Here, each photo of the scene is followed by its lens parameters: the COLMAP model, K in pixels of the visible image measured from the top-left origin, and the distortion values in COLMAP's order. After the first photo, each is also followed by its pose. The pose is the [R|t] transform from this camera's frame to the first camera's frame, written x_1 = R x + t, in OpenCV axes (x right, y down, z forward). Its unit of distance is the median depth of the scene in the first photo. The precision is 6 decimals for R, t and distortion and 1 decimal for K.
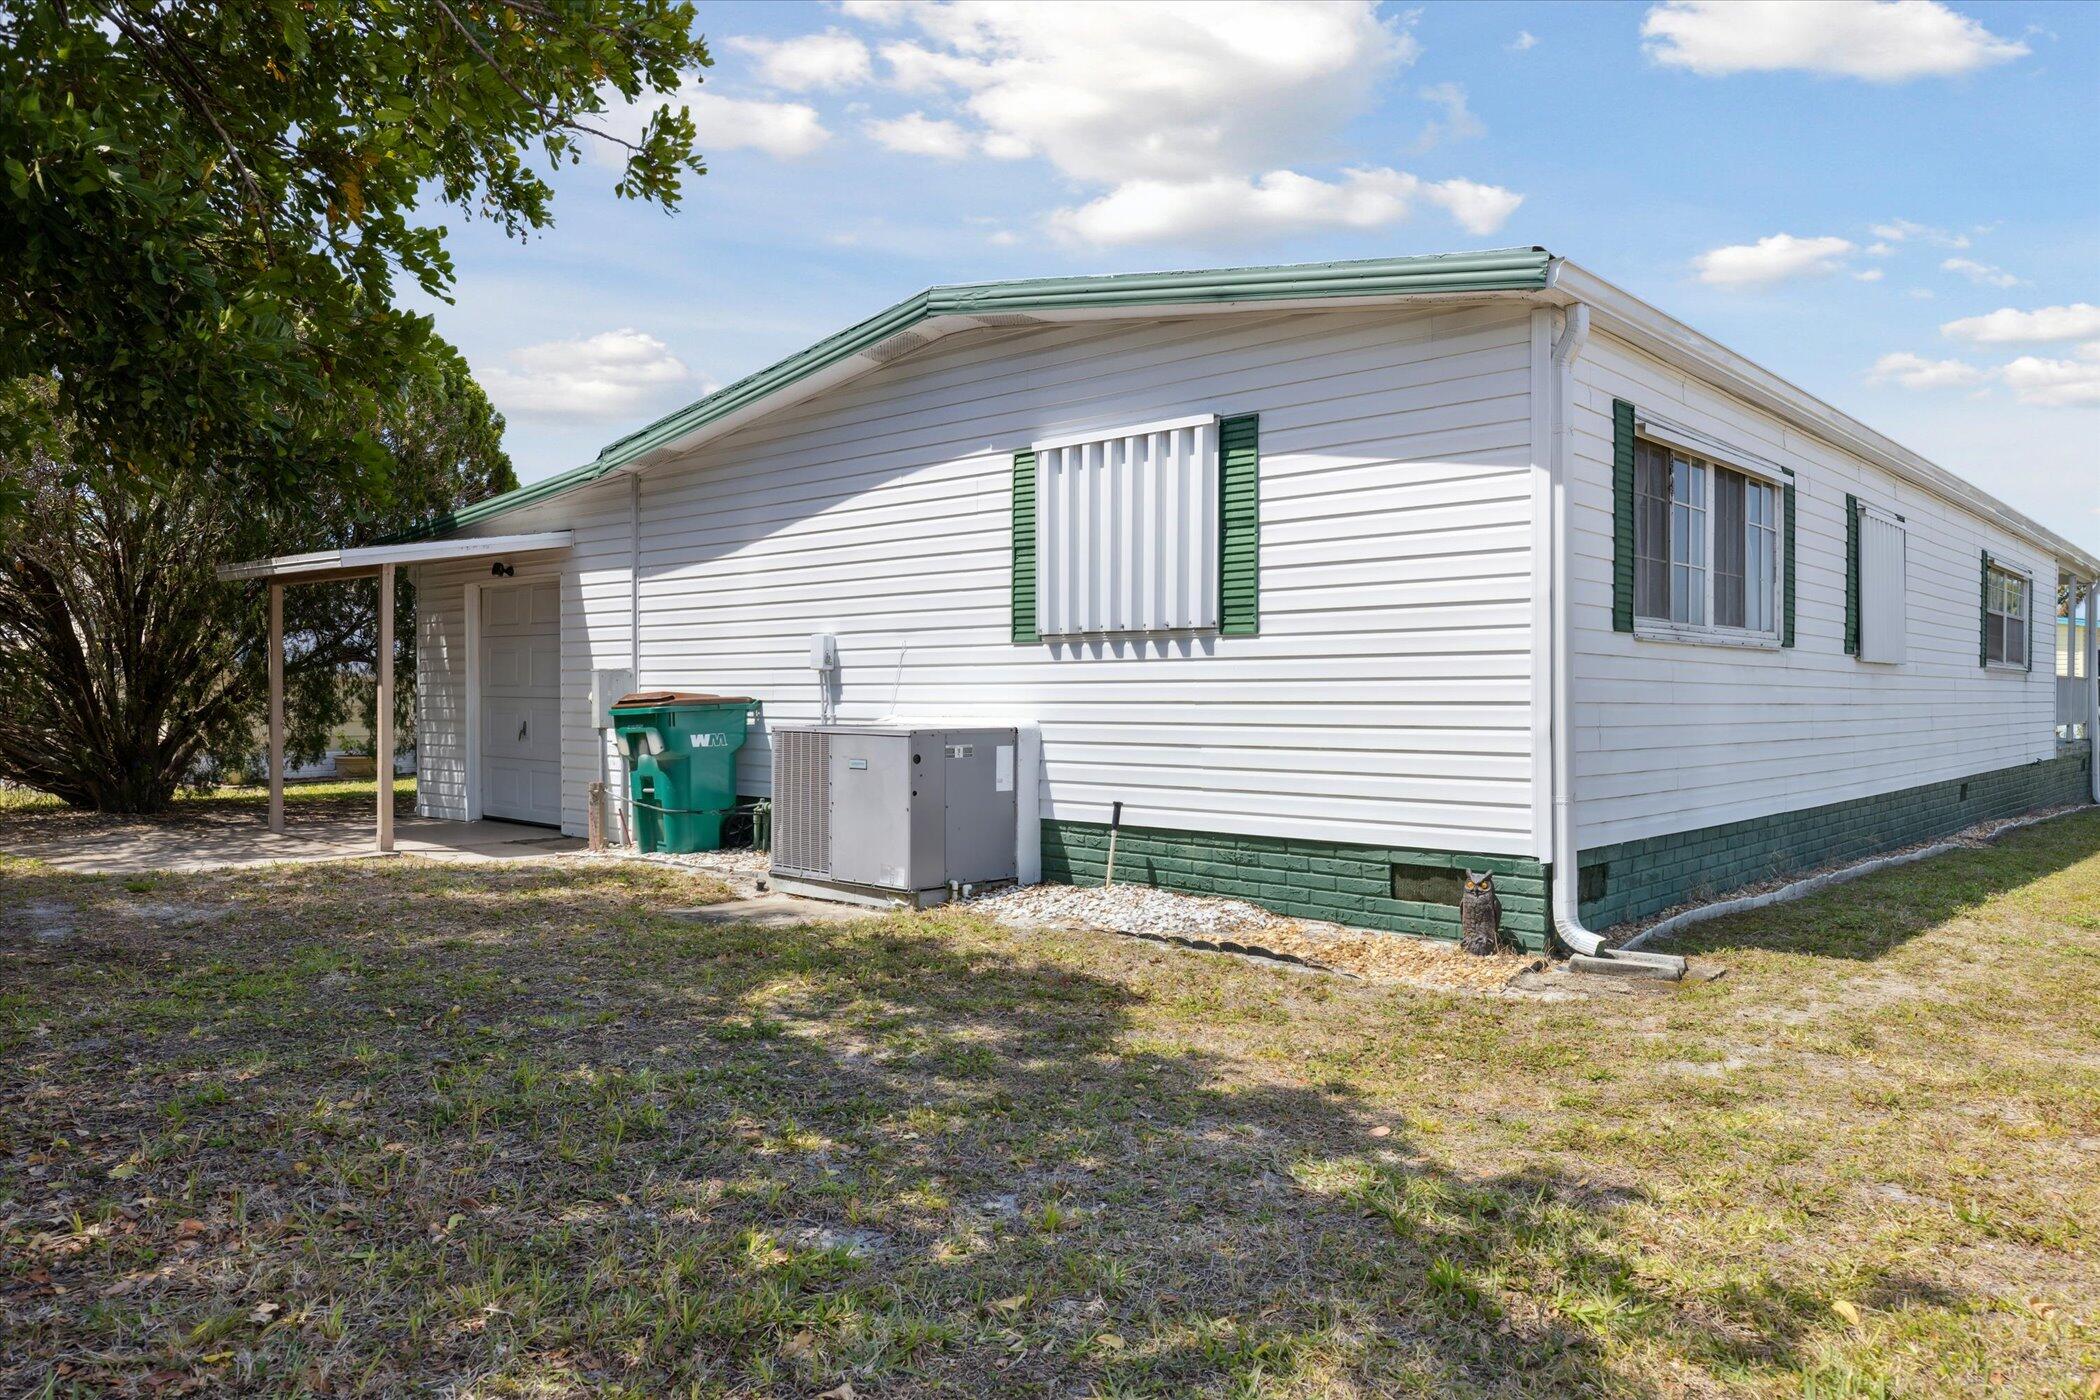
lens RADIAL K [[1438.1, 0, 1088.2], [0, 1438.1, 688.8], [0, 0, 1]] dist [-0.000223, 0.000273]
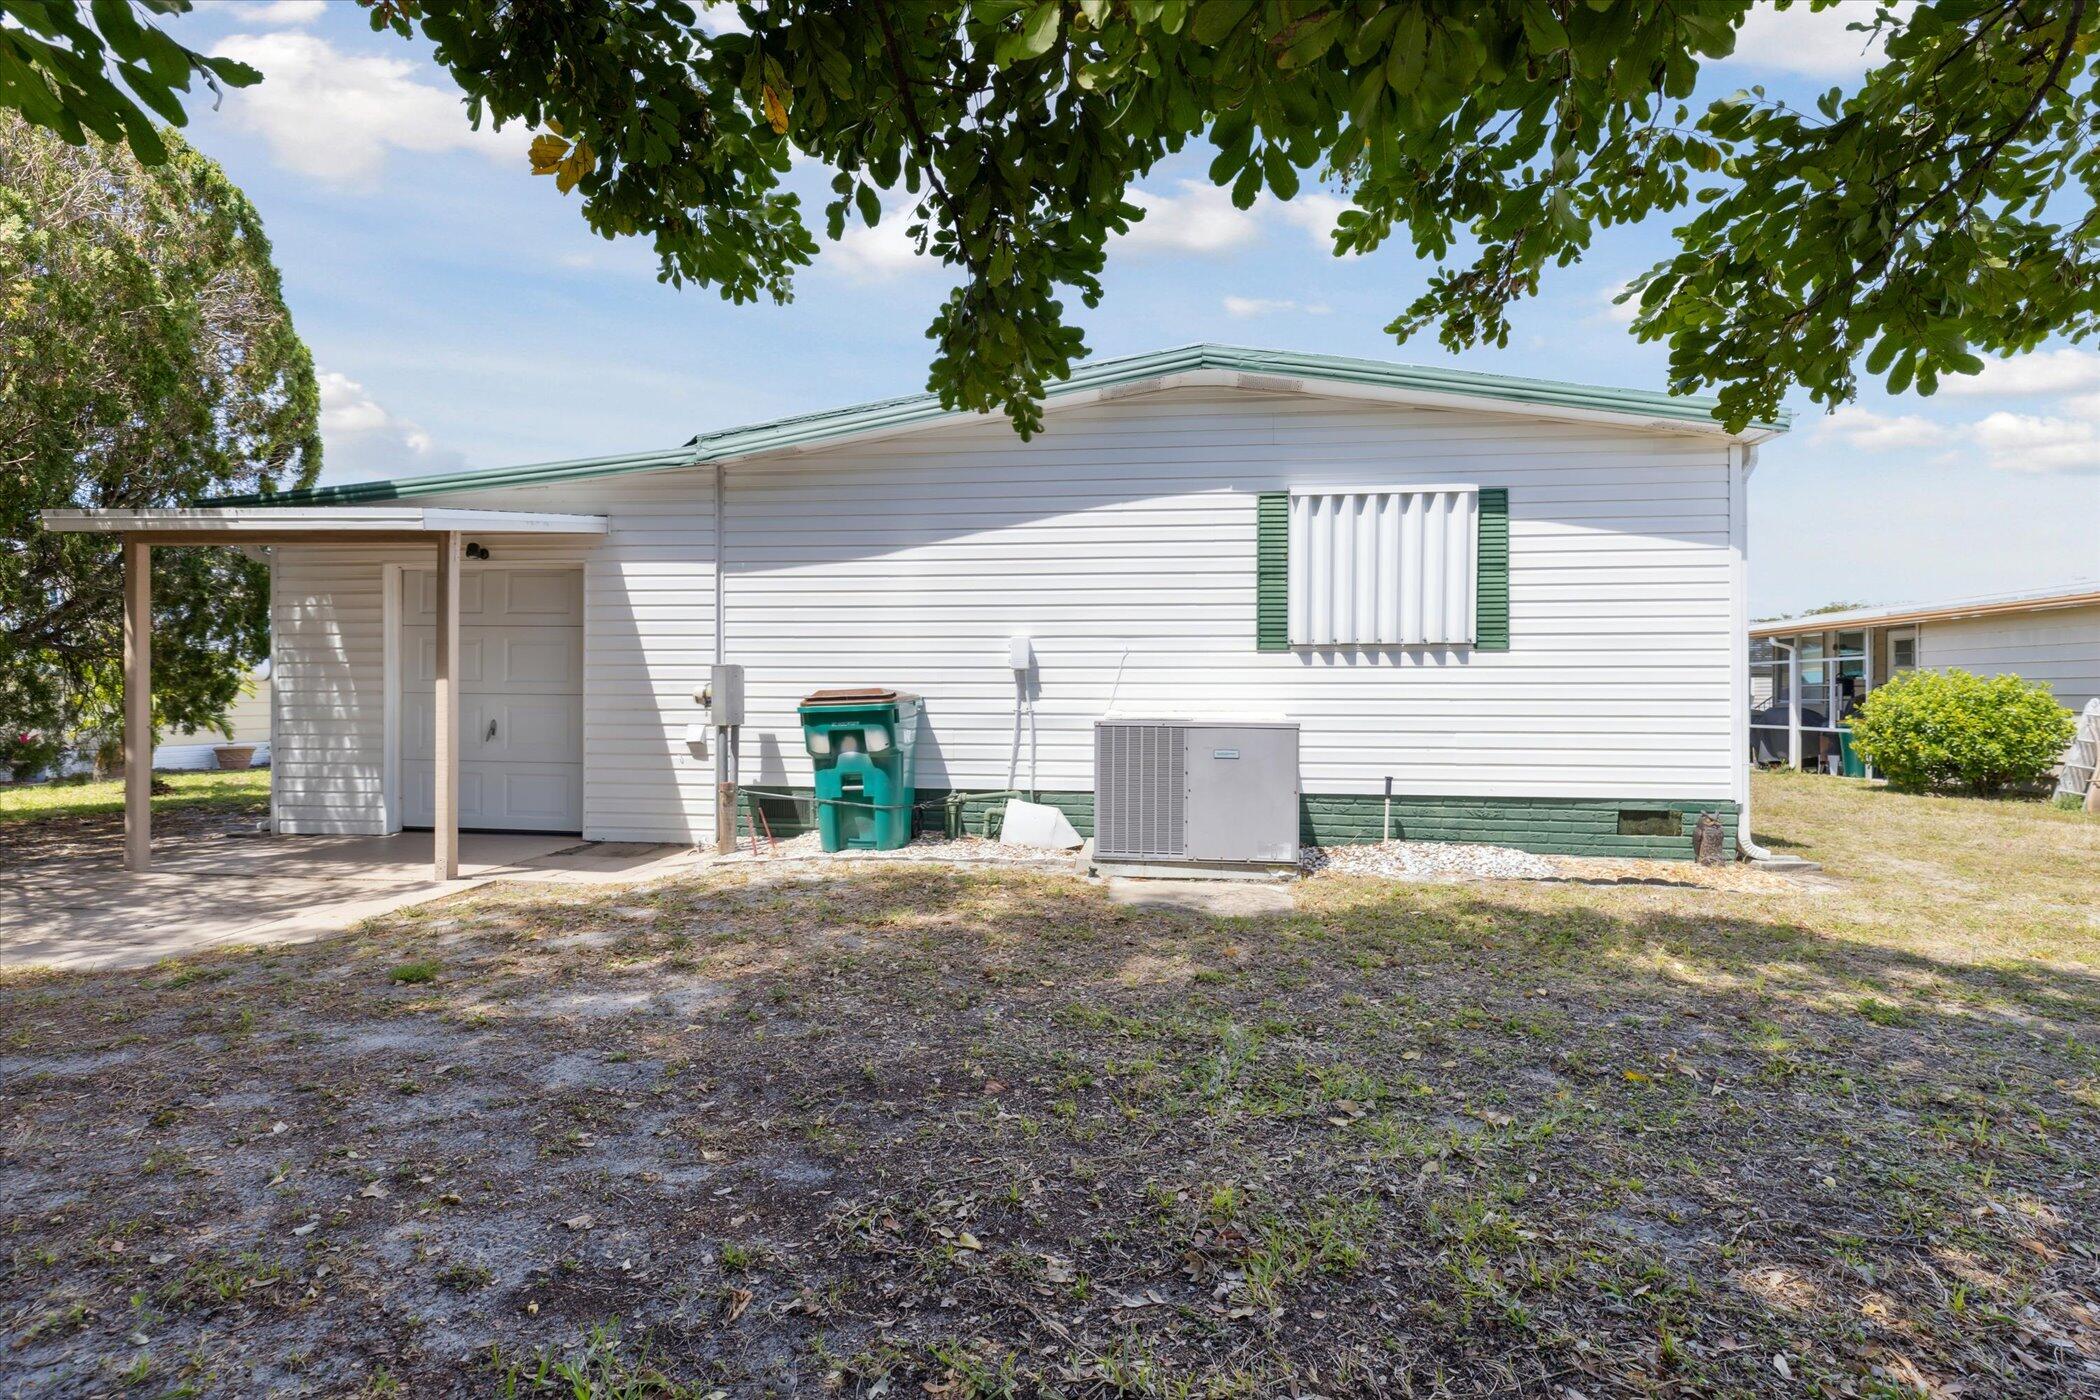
lens RADIAL K [[936.9, 0, 1061.4], [0, 936.9, 687.9], [0, 0, 1]] dist [0.002280, 0.000099]
pose [[0.816376, 0.007671, 0.577470, -0.648296], [-0.005918, 0.999970, -0.004918, 0.004813], [-0.577491, 0.000597, 0.816397, 0.450925]]
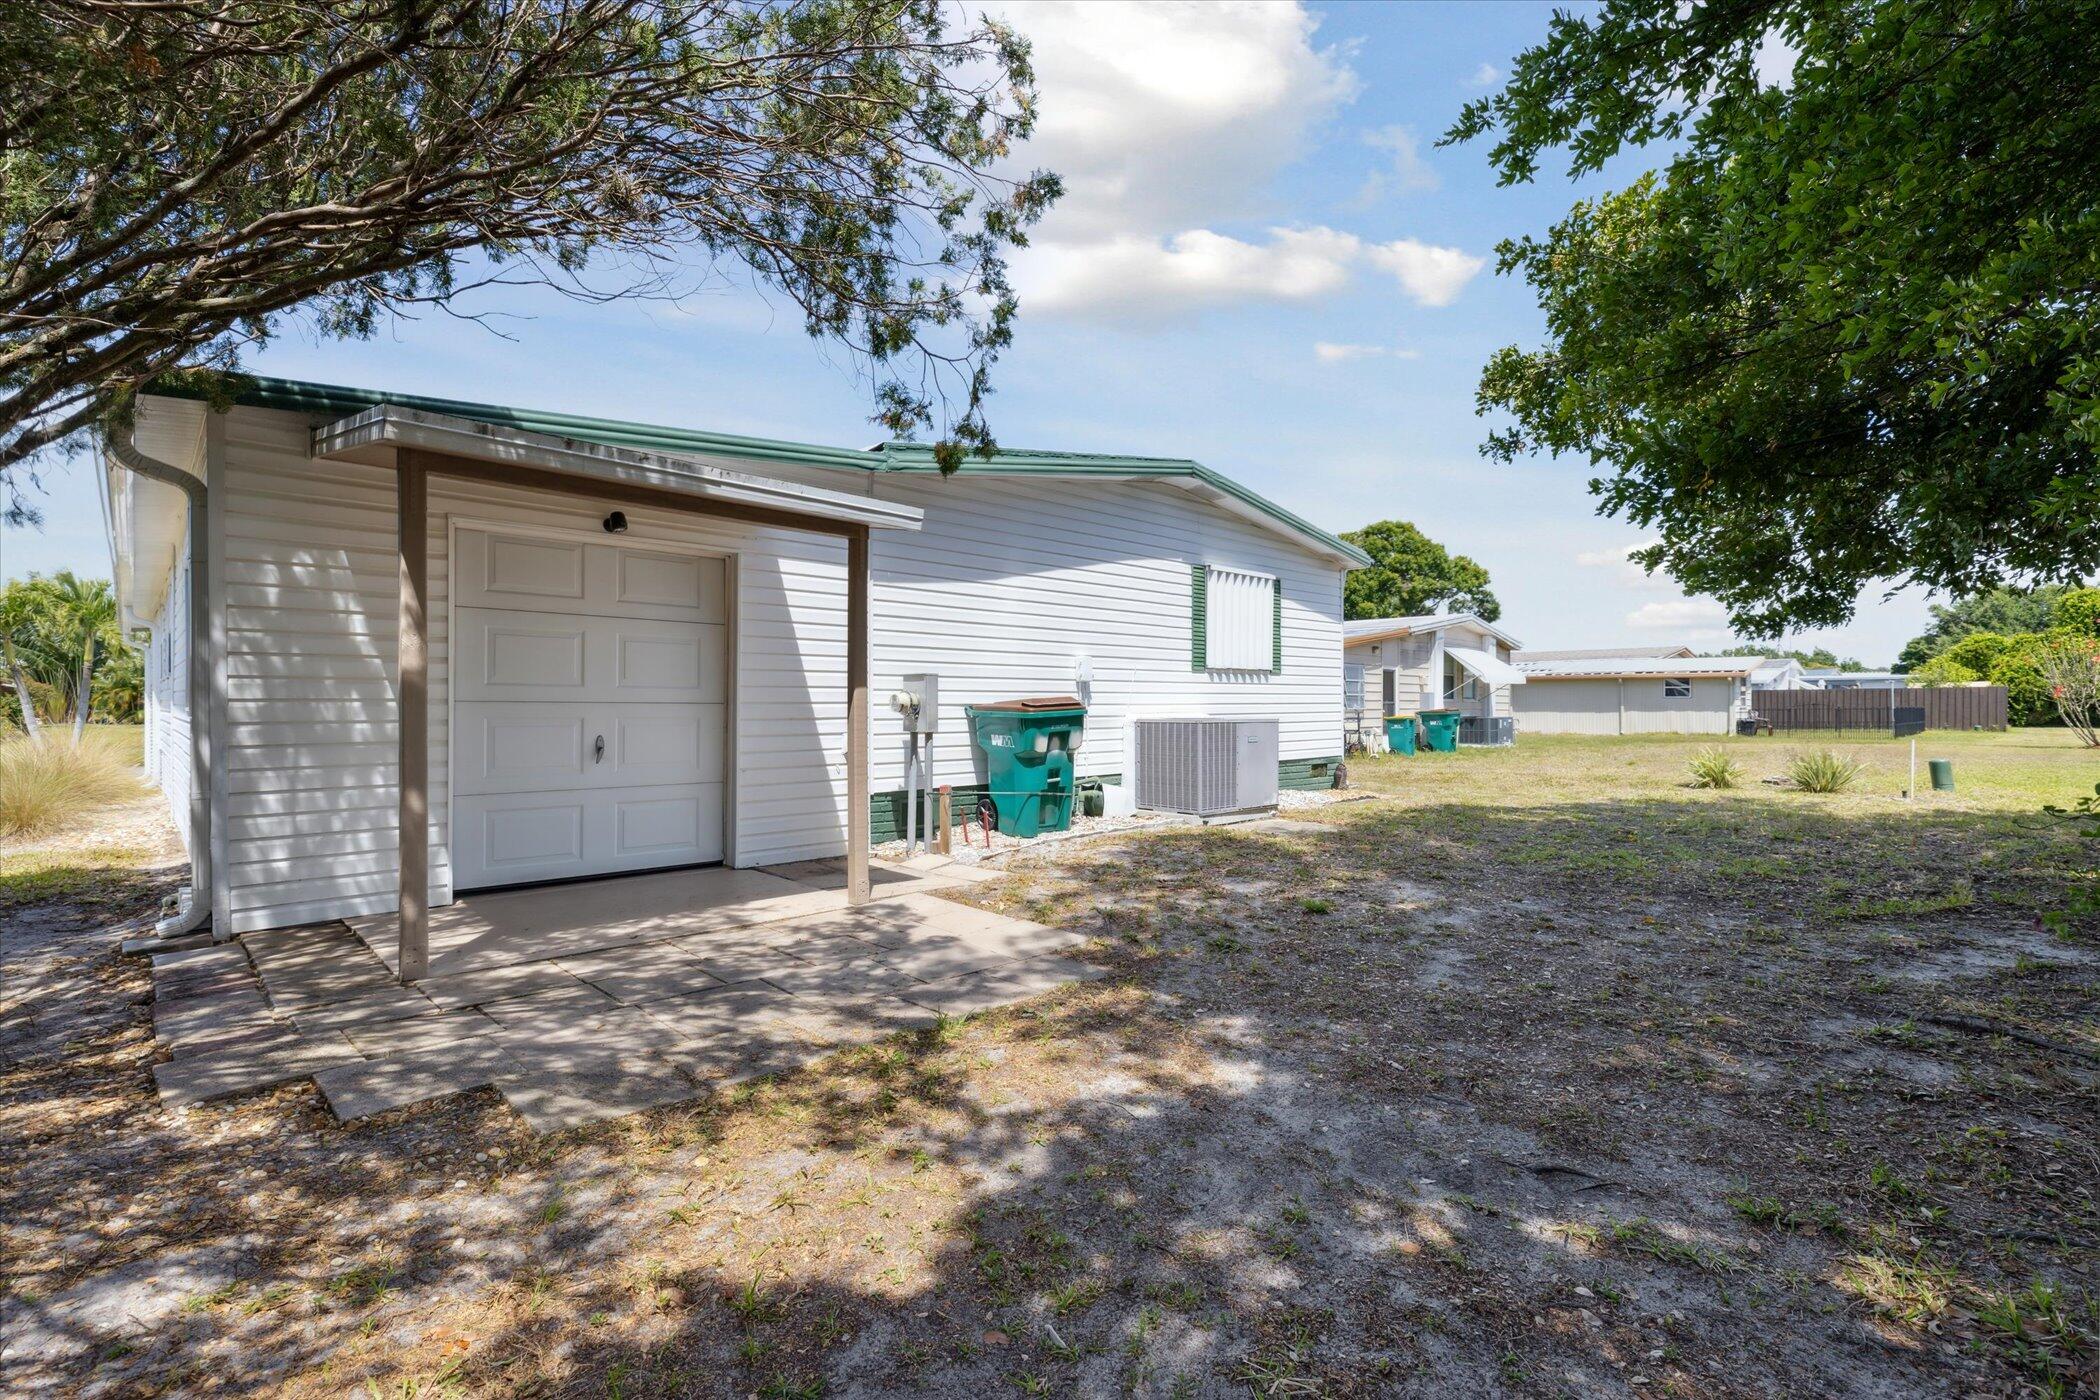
lens RADIAL K [[973.6, 0, 1084.3], [0, 973.6, 699.2], [0, 0, 1]] dist [0.001652, 0.000328]
pose [[0.045348, 0.008868, 0.998932, -1.271413], [0.002136, 0.999957, -0.008975, 0.013457], [-0.998969, 0.002541, 0.045328, 1.085425]]
